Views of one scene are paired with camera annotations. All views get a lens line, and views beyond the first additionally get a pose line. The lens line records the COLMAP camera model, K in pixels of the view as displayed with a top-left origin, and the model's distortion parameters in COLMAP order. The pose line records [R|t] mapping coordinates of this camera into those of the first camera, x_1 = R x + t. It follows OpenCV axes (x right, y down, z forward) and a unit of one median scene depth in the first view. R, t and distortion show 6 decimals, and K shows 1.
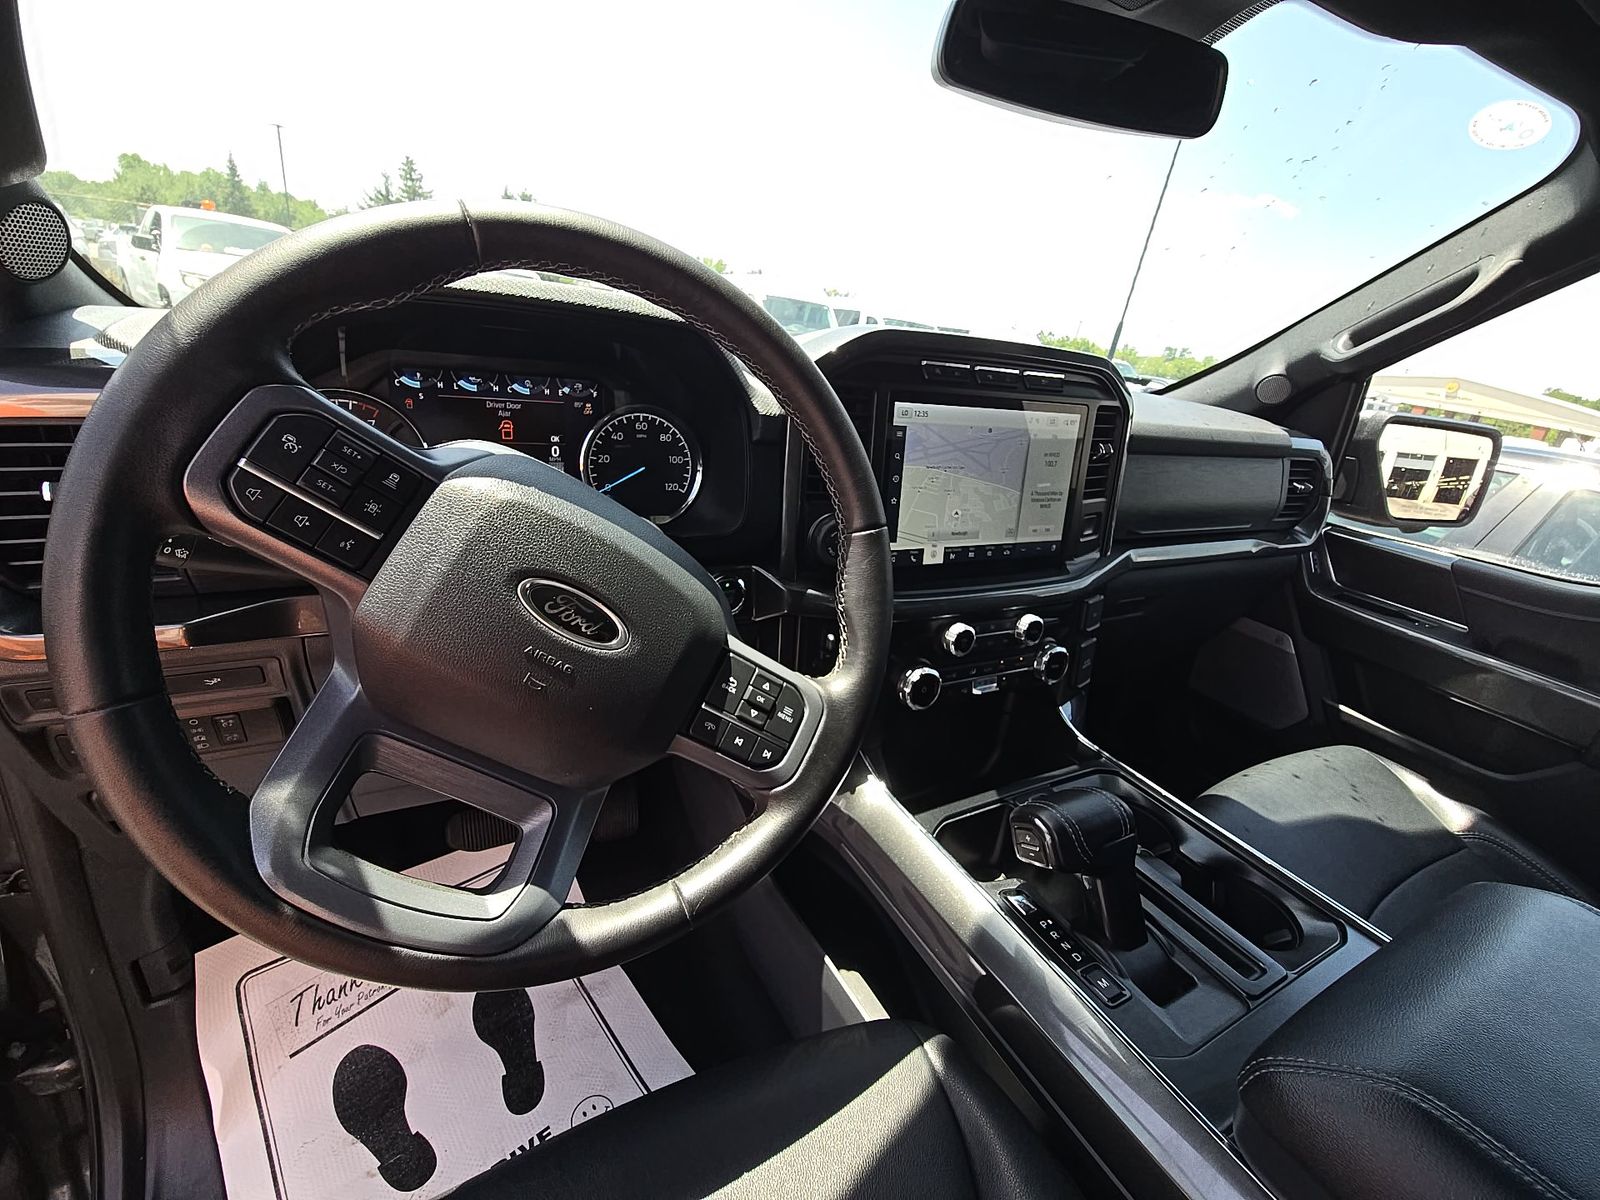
lens RADIAL K [[650.6, 0, 800.6], [0, 650.6, 587.1], [0, 0, 1]] dist [0.009507, -0.008440]
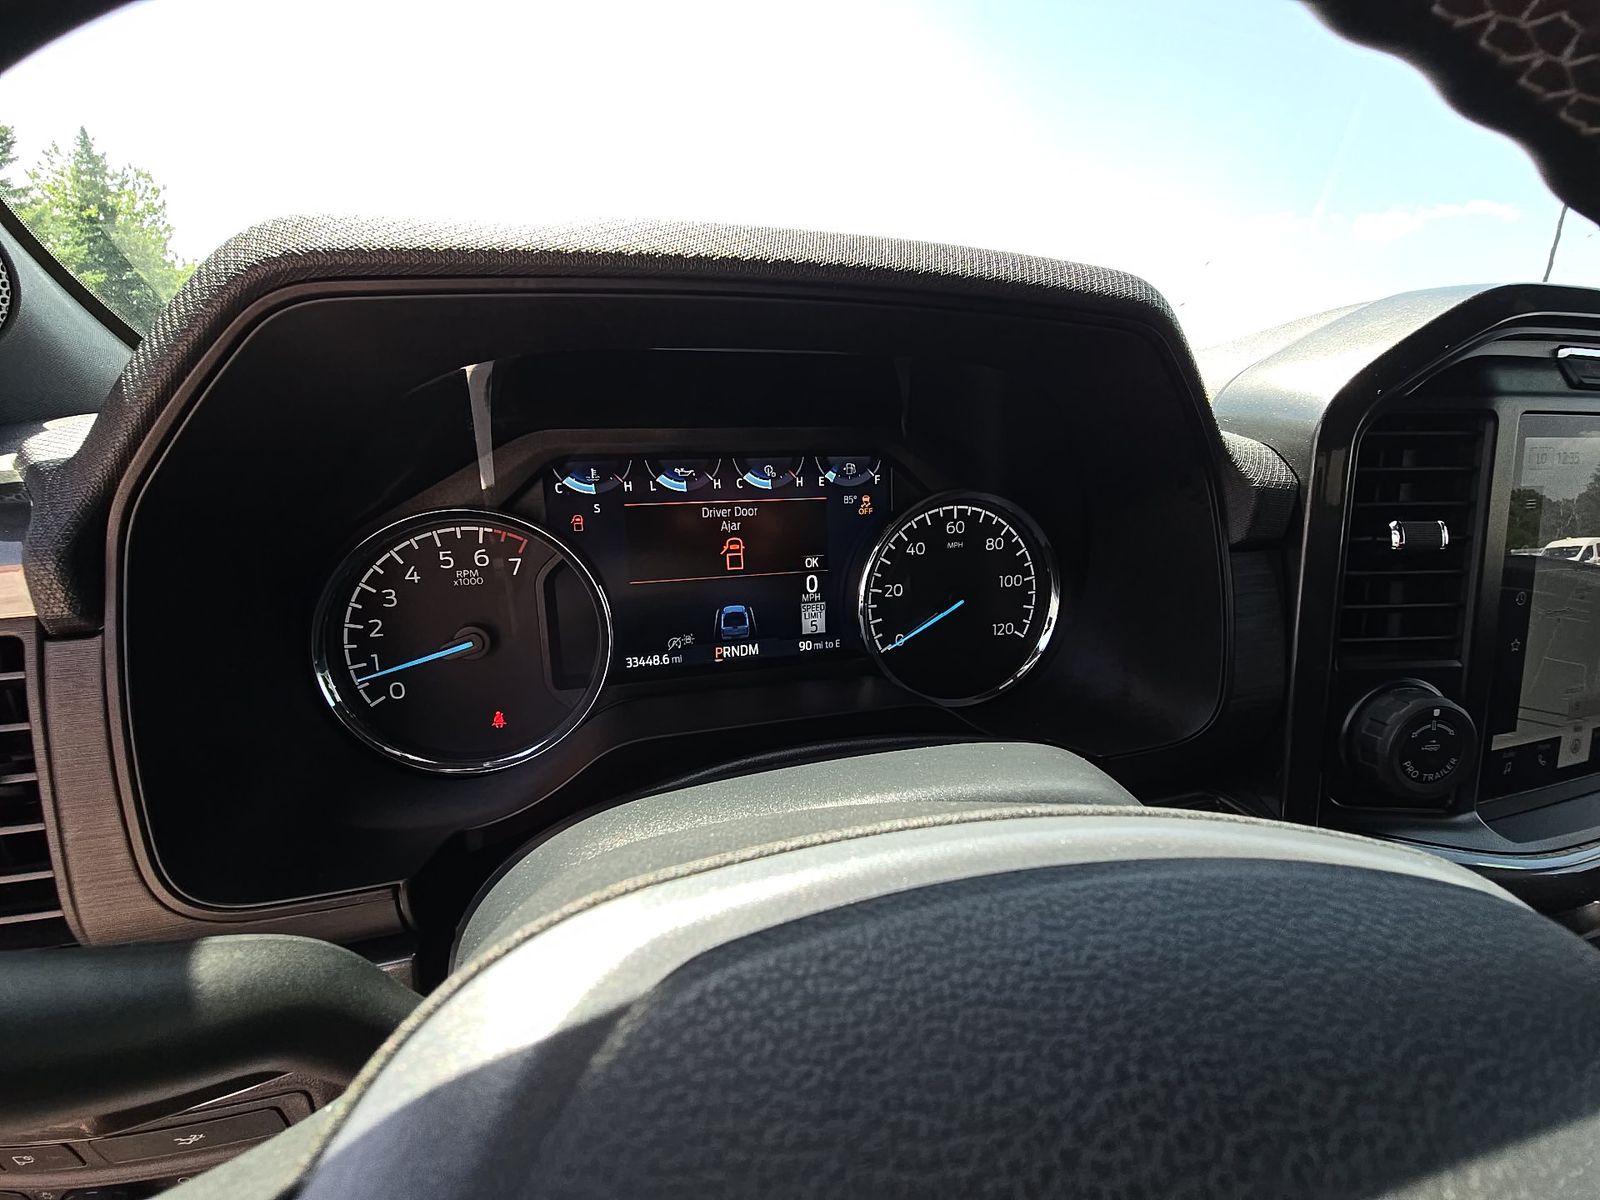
lens RADIAL K [[650.6, 0, 807.8], [0, 650.6, 596.5], [0, 0, 1]] dist [0.009507, -0.008440]
pose [[0.973371, -0.050389, -0.223628, -0.234716], [0.026833, 0.993880, -0.107154, -0.126478], [0.227659, 0.098300, 0.968767, 0.418973]]
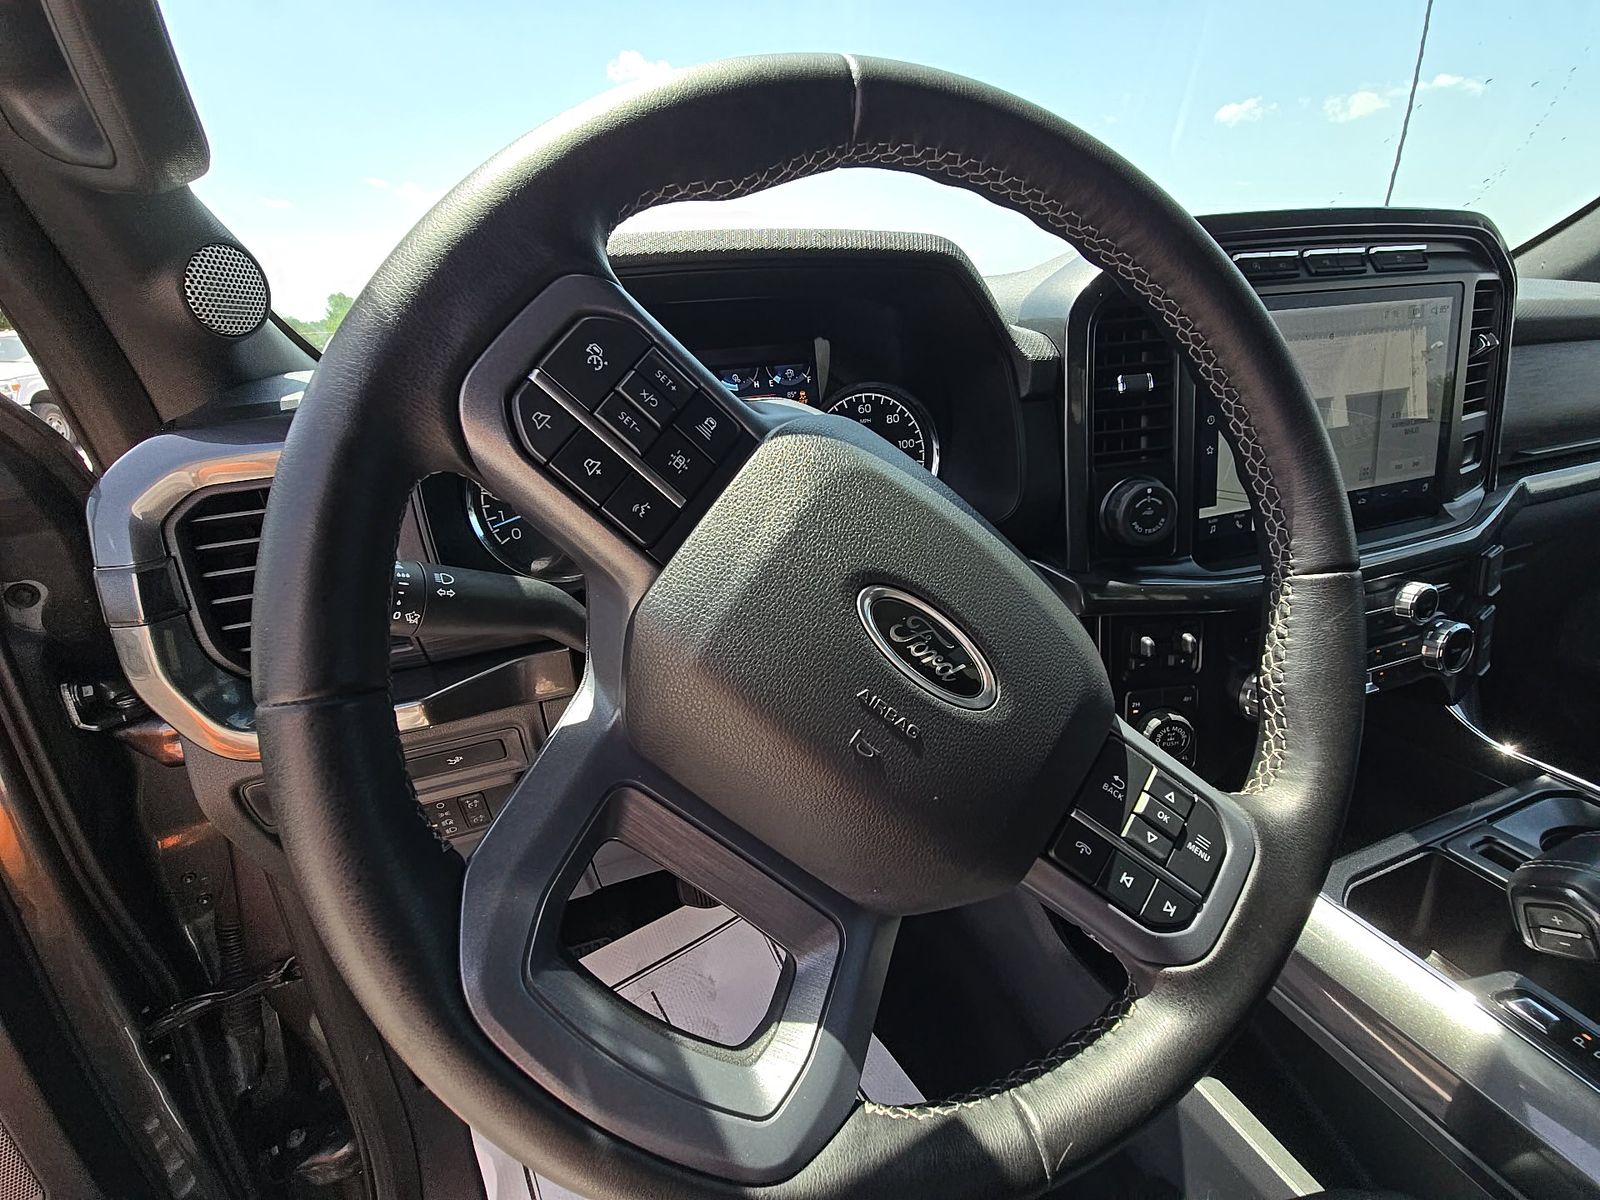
lens RADIAL K [[650.6, 0, 802.4], [0, 650.6, 589.0], [0, 0, 1]] dist [0.009507, -0.008440]
pose [[0.970869, -0.113415, -0.211070, -0.164696], [0.110375, 0.993545, -0.026171, -0.006589], [0.212676, 0.002112, 0.977121, 0.168155]]
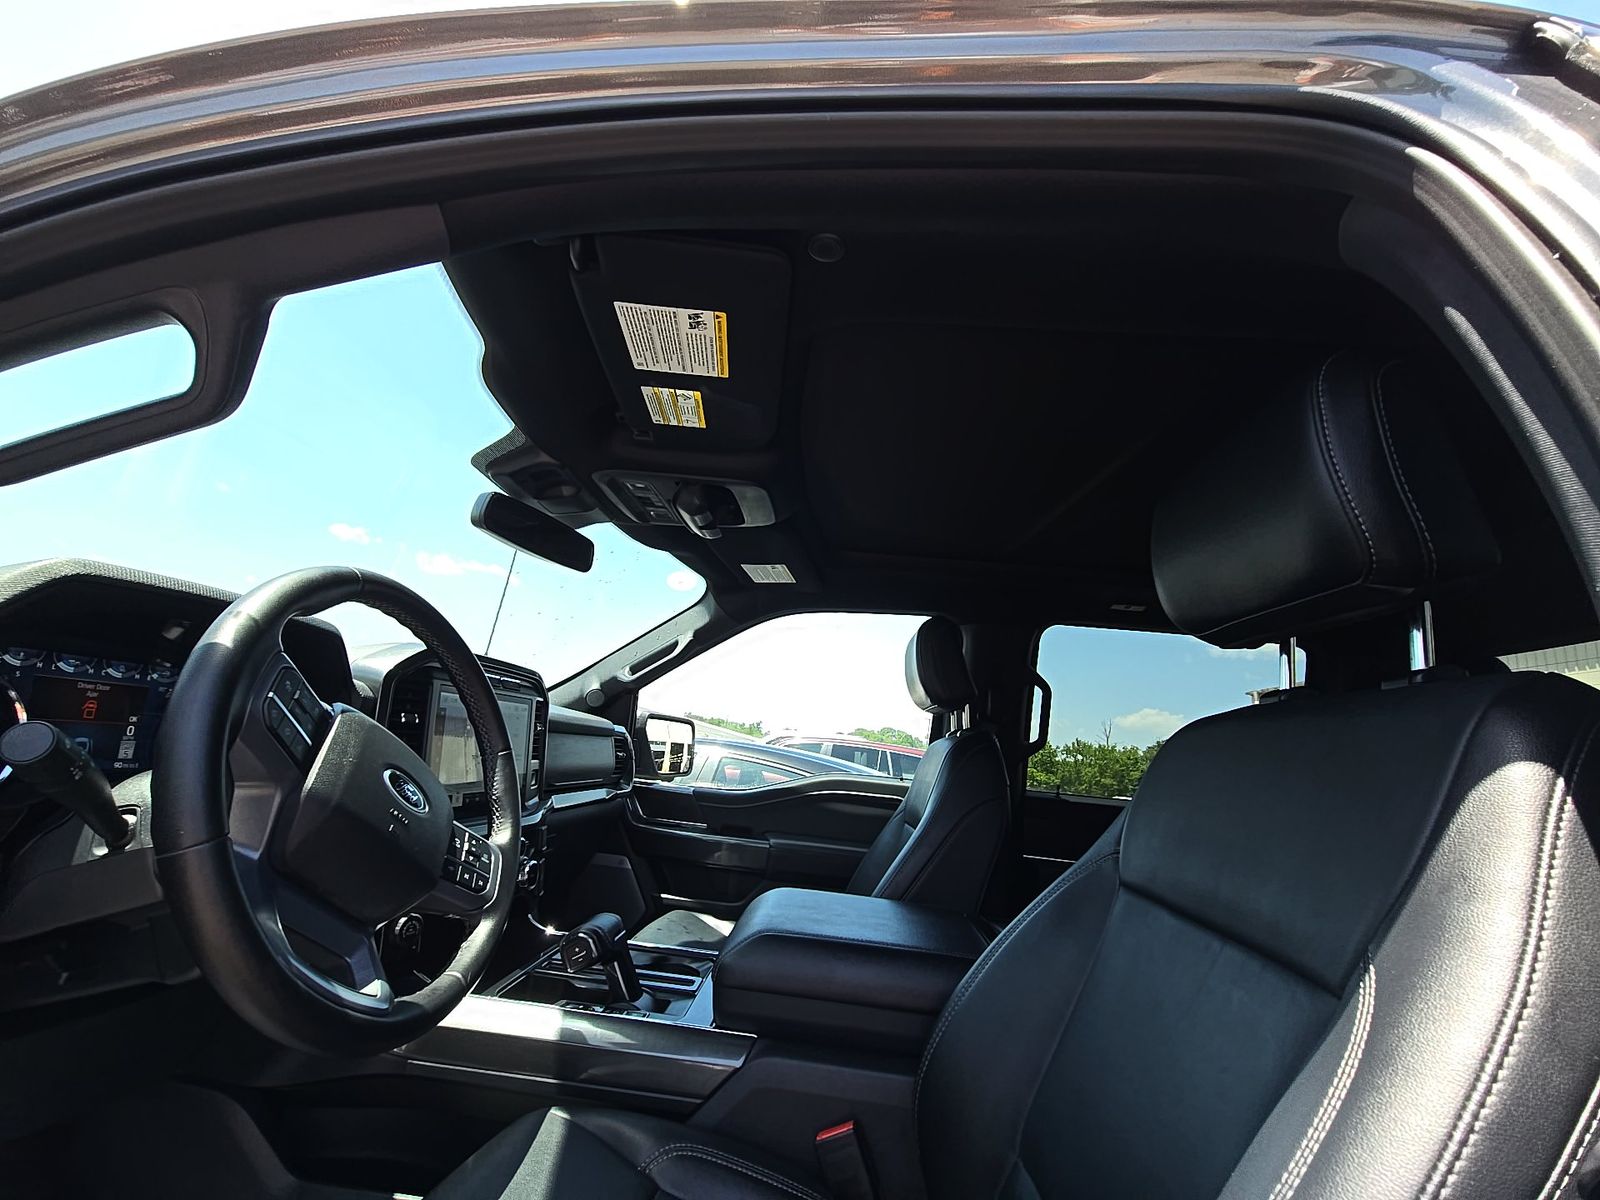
lens RADIAL K [[650.6, 0, 794.3], [0, 650.6, 592.5], [0, 0, 1]] dist [0.009507, -0.008440]
pose [[0.541073, 0.144275, 0.828508, -0.647317], [0.259448, 0.908482, -0.327639, 0.197924], [-0.799954, 0.392231, 0.454123, -0.399647]]
